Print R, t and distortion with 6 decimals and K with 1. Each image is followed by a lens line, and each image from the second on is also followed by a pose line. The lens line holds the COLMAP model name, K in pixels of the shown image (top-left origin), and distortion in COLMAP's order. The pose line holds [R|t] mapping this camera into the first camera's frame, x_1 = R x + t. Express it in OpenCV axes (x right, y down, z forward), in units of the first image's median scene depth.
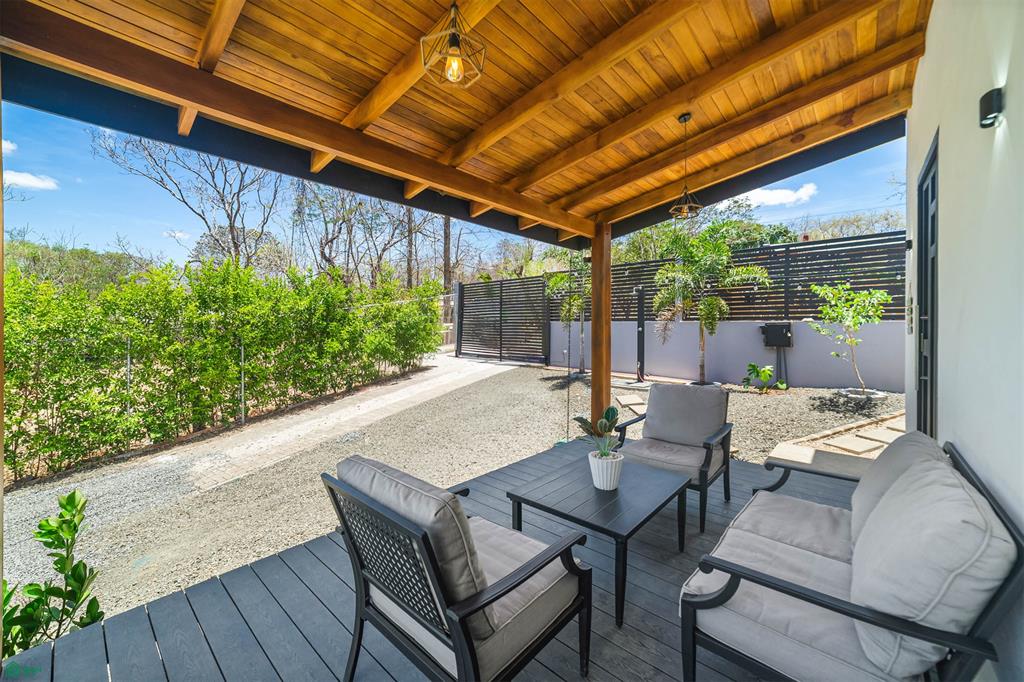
lens RADIAL K [[397.3, 0, 527.1], [0, 397.3, 326.9], [0, 0, 1]] dist [-0.002660, 0.000409]
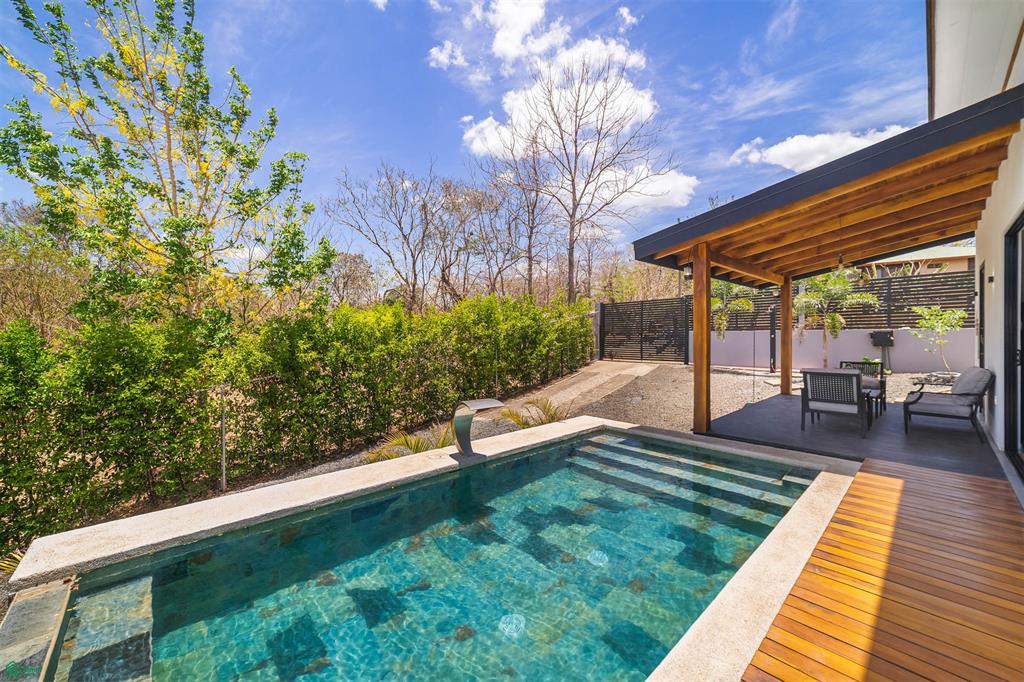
lens RADIAL K [[397.3, 0, 511.1], [0, 397.3, 339.5], [0, 0, 1]] dist [-0.002660, 0.000409]
pose [[0.992773, -0.006564, -0.119827, -0.625135], [0.007377, 0.999953, 0.006345, 0.003791], [0.119780, -0.007183, 0.992775, -0.699951]]
